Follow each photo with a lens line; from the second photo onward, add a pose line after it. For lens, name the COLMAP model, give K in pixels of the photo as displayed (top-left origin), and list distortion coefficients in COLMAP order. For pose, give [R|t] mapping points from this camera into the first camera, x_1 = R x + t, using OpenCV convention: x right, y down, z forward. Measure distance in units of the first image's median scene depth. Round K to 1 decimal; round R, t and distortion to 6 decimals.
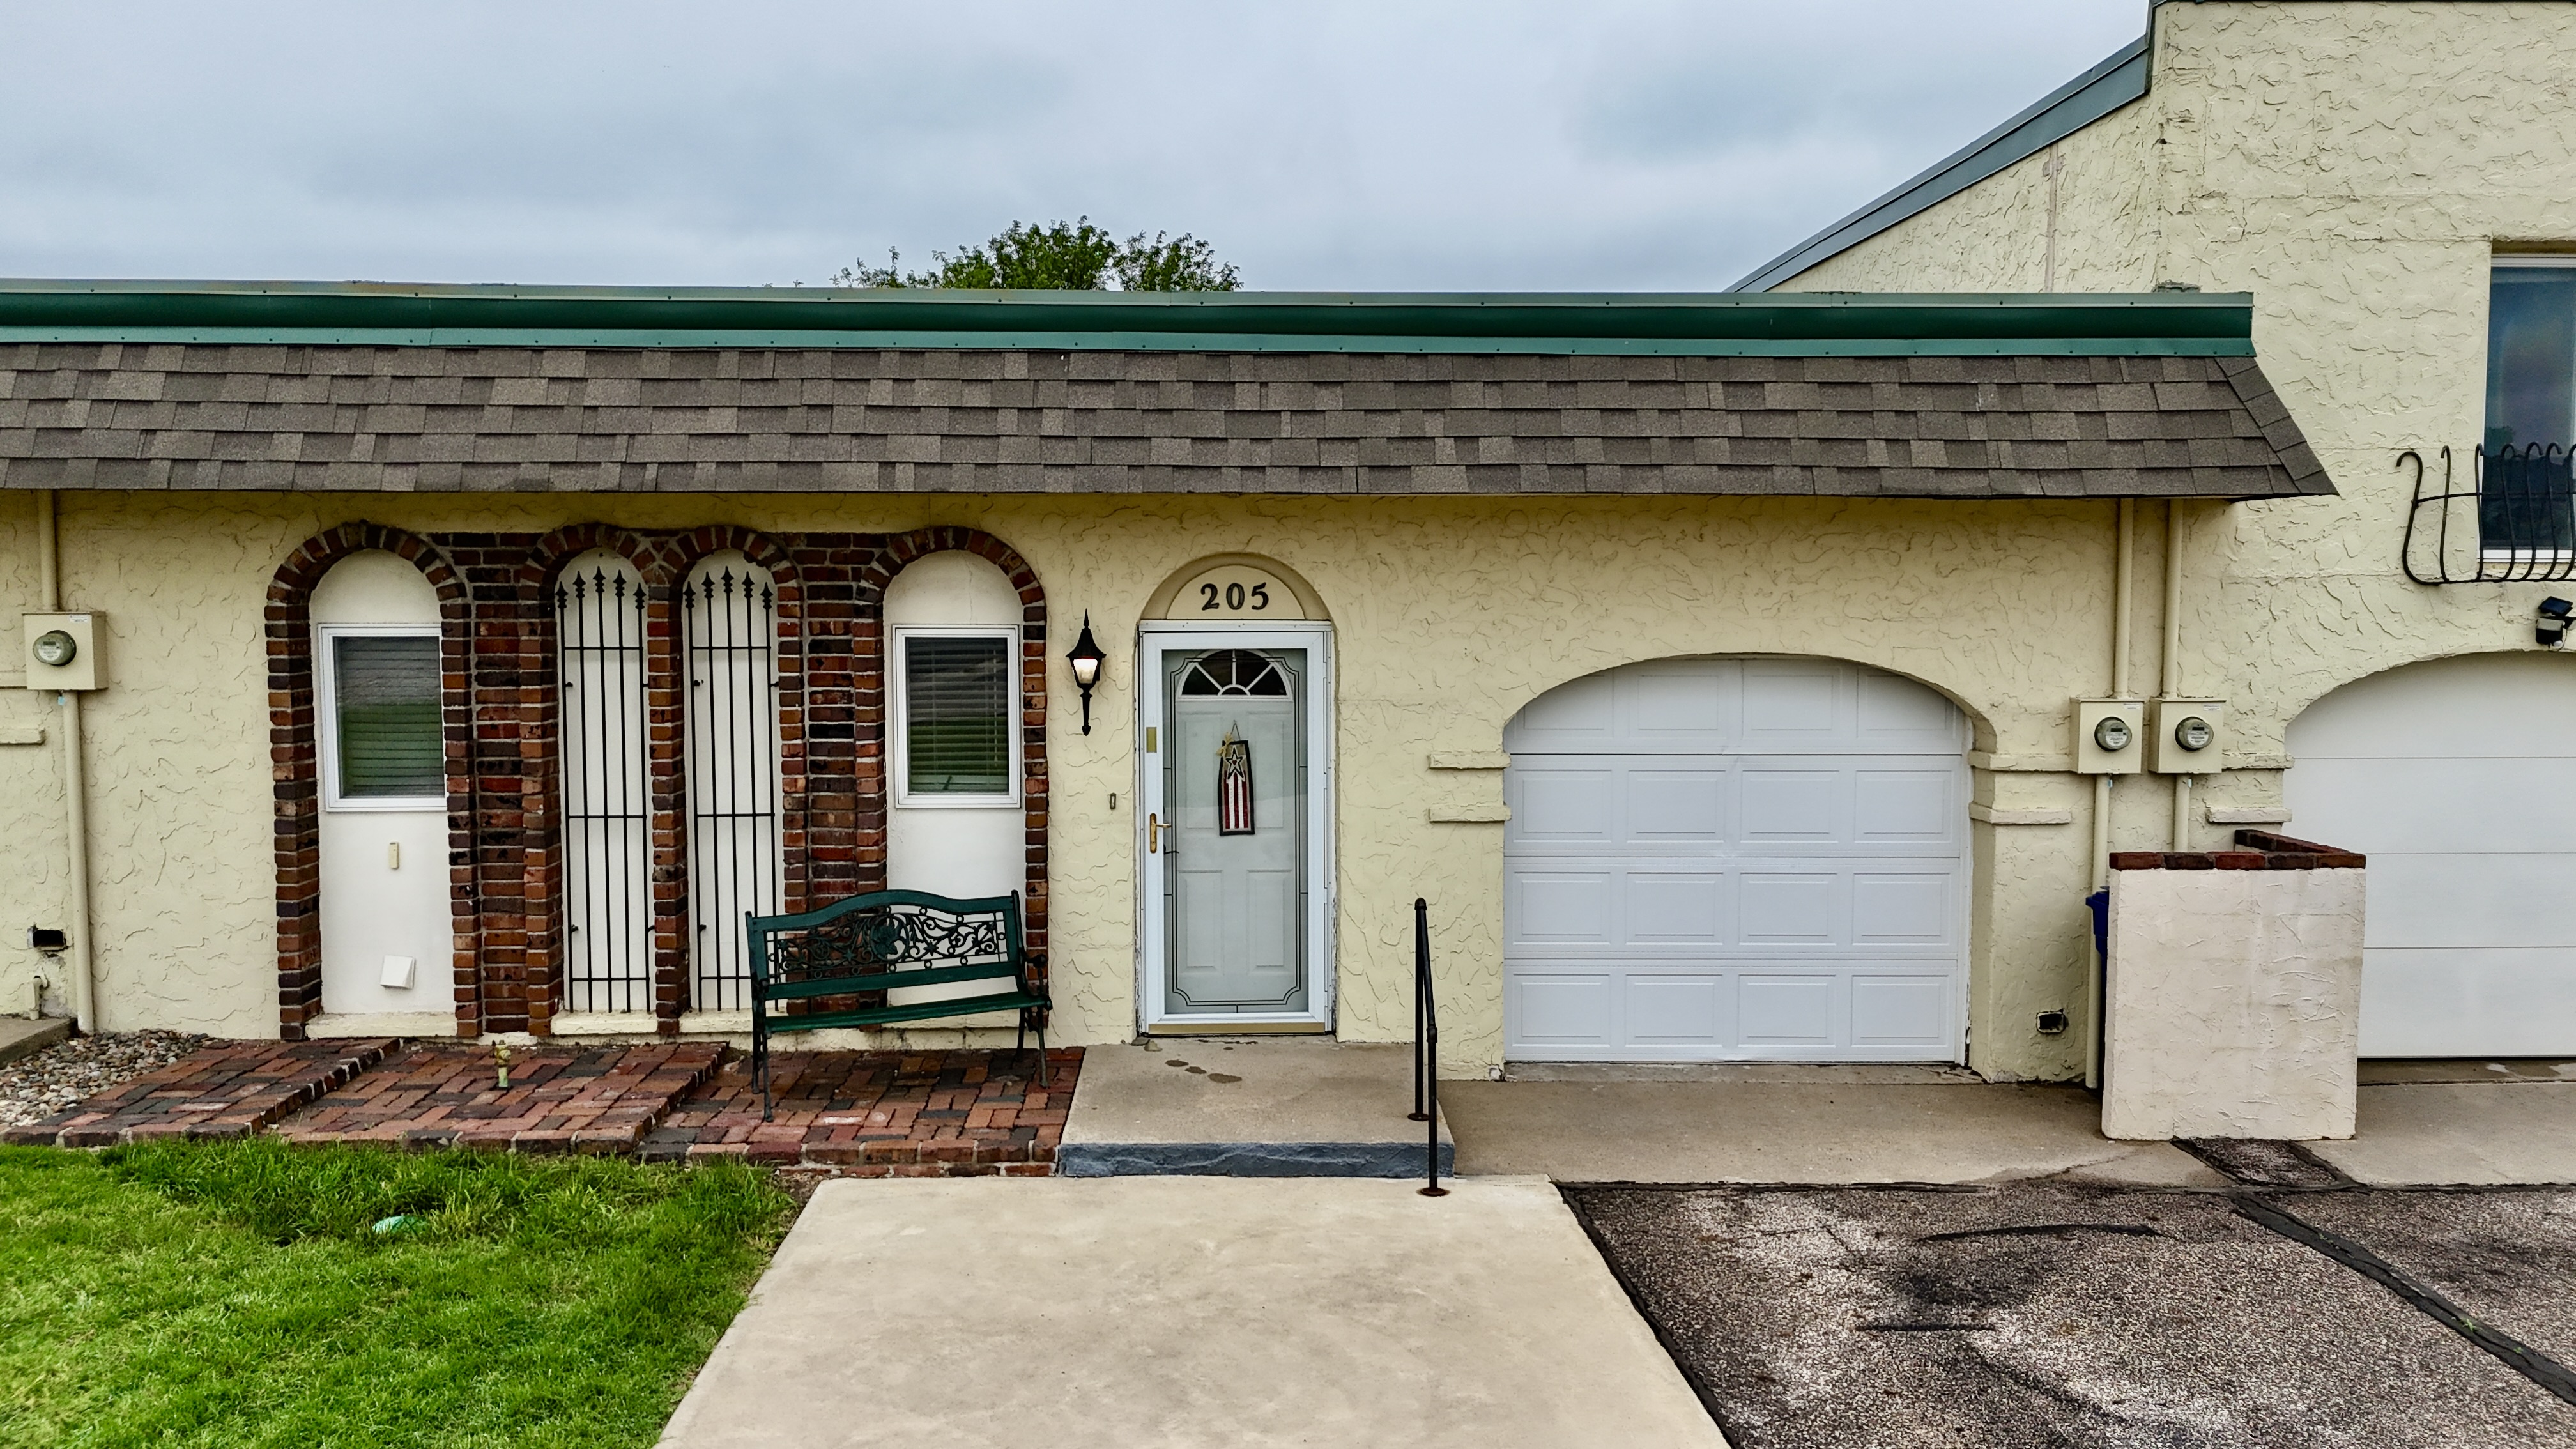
lens RADIAL K [[1853.9, 0, 1292.1], [0, 1853.9, 721.8], [0, 0, 1]] dist [-0.006594, -0.002900]
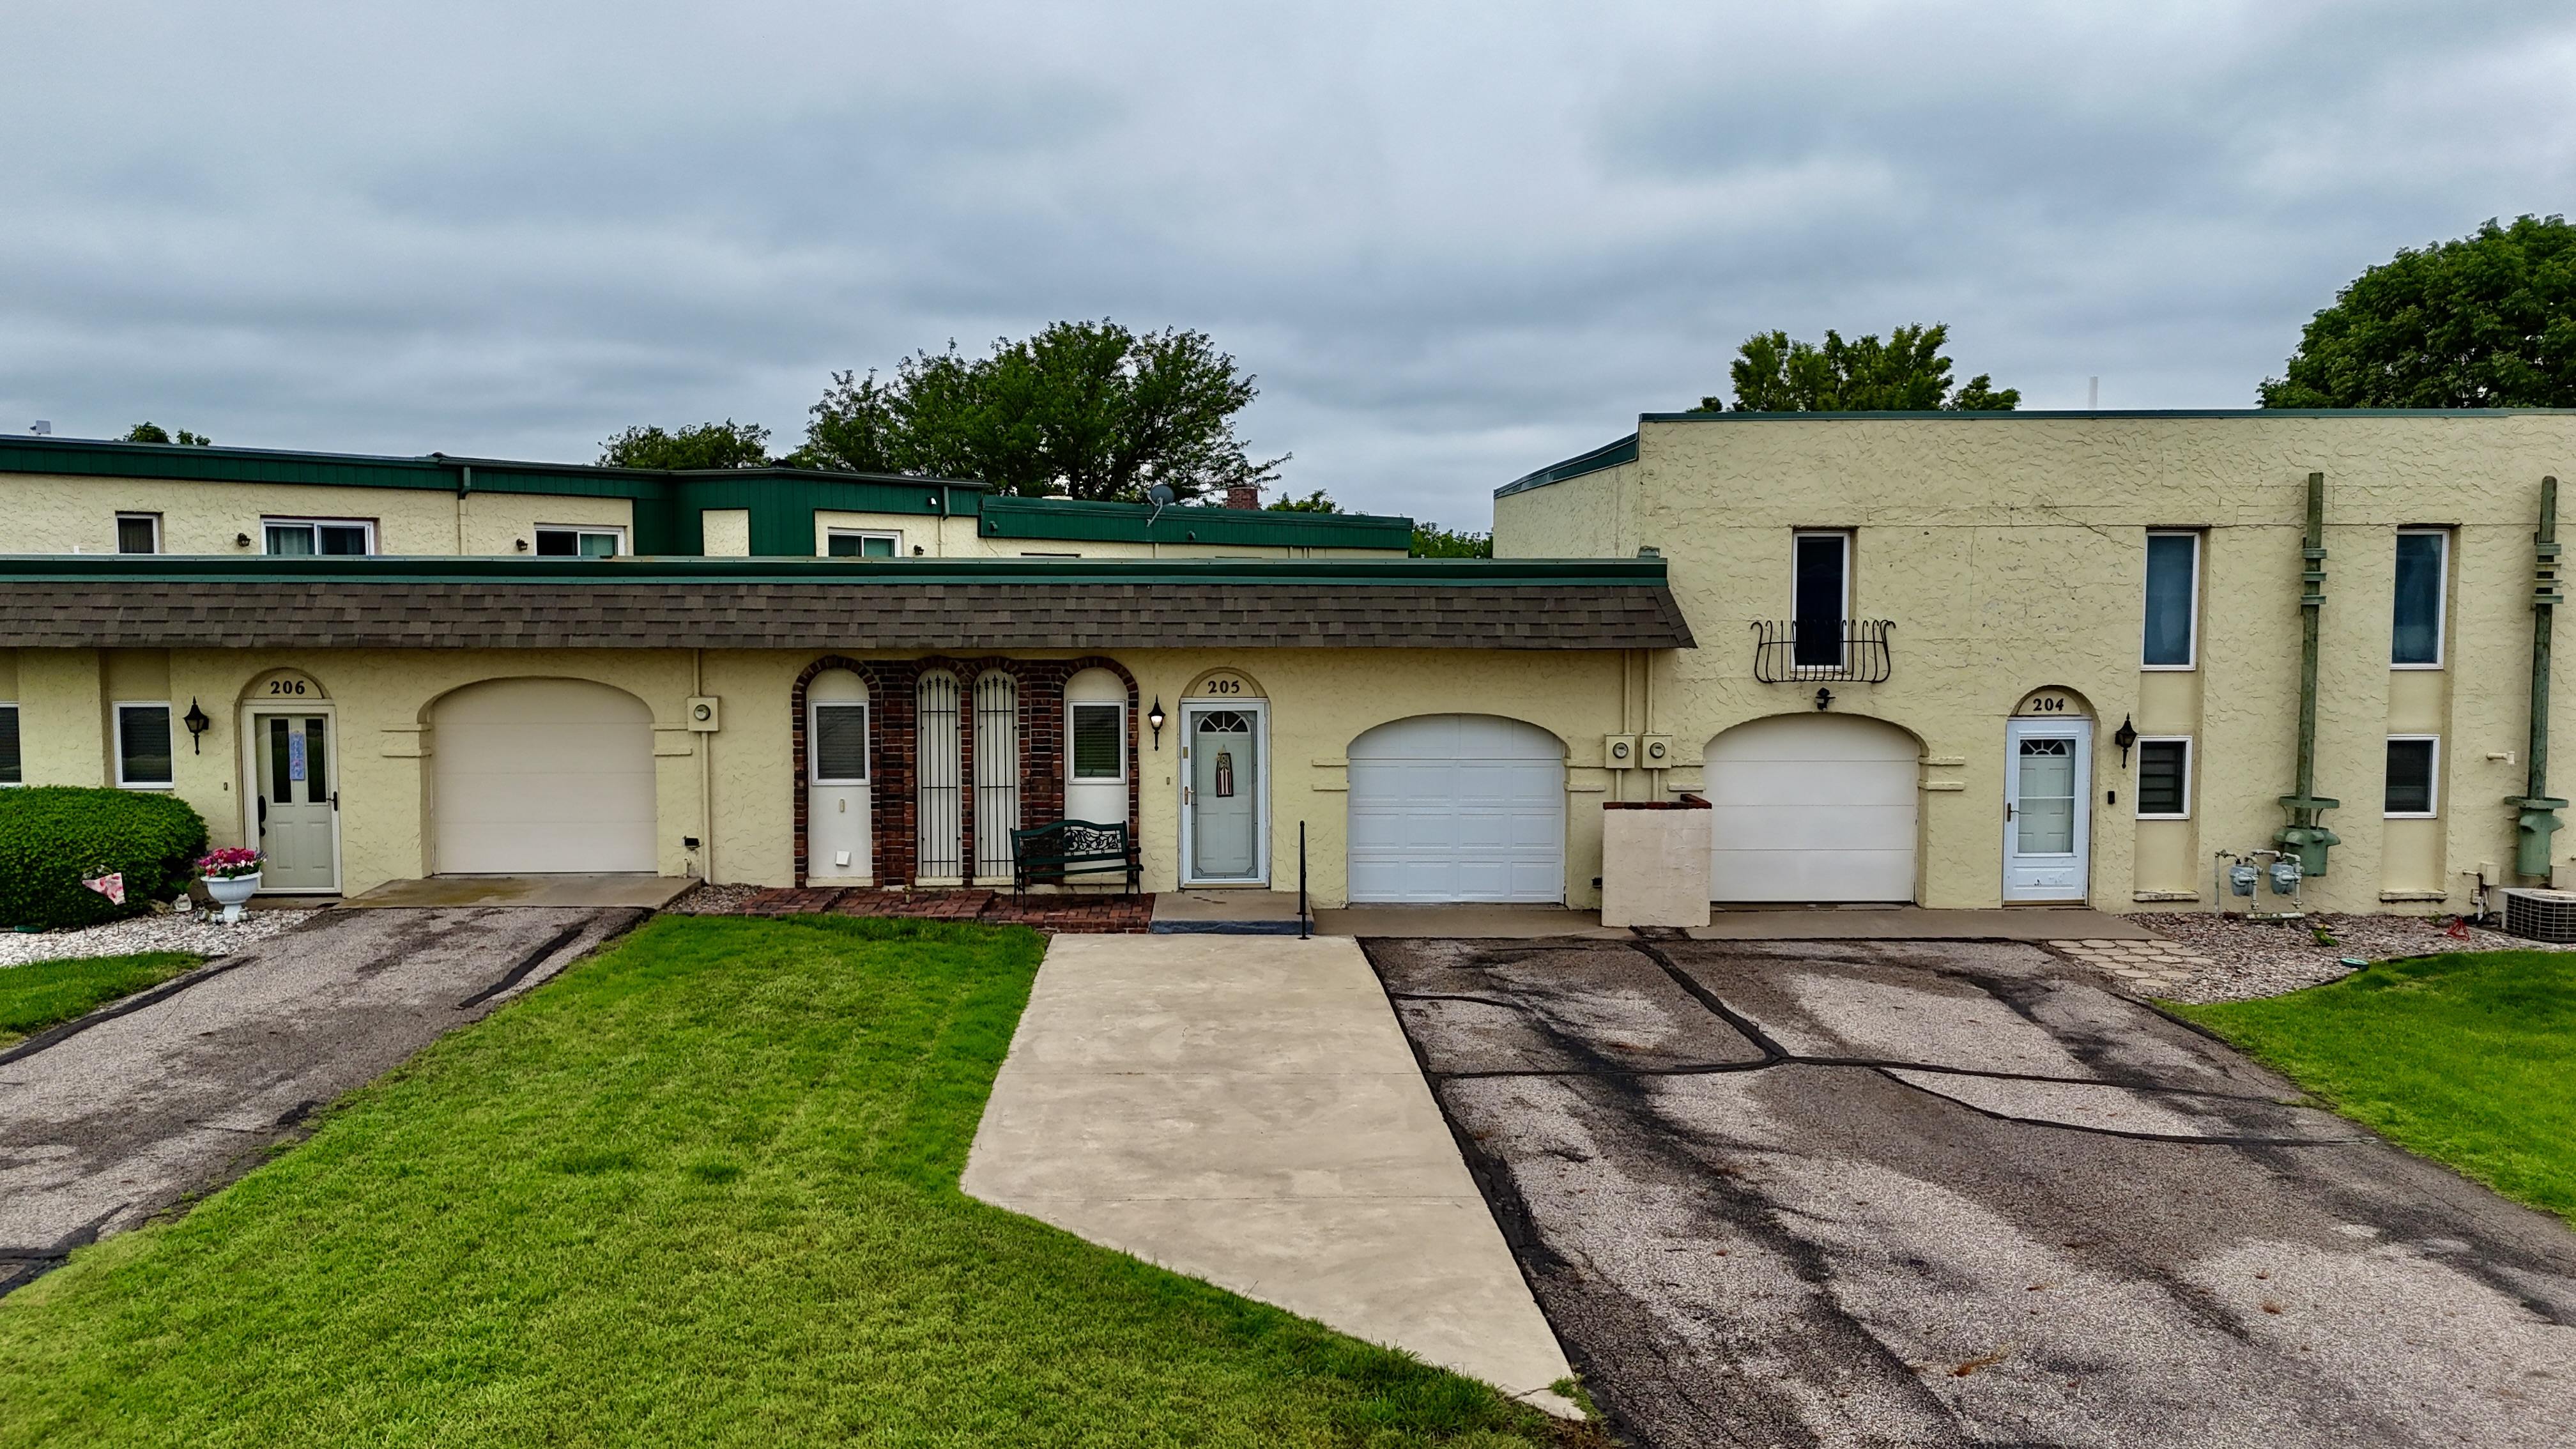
lens RADIAL K [[1853.9, 0, 1281.8], [0, 1853.9, 723.0], [0, 0, 1]] dist [-0.006594, -0.002900]
pose [[0.999985, -0.000113, -0.005438, 0.050930], [0.000104, 0.999998, -0.001754, -0.022520], [0.005439, 0.001753, 0.999984, -1.225623]]
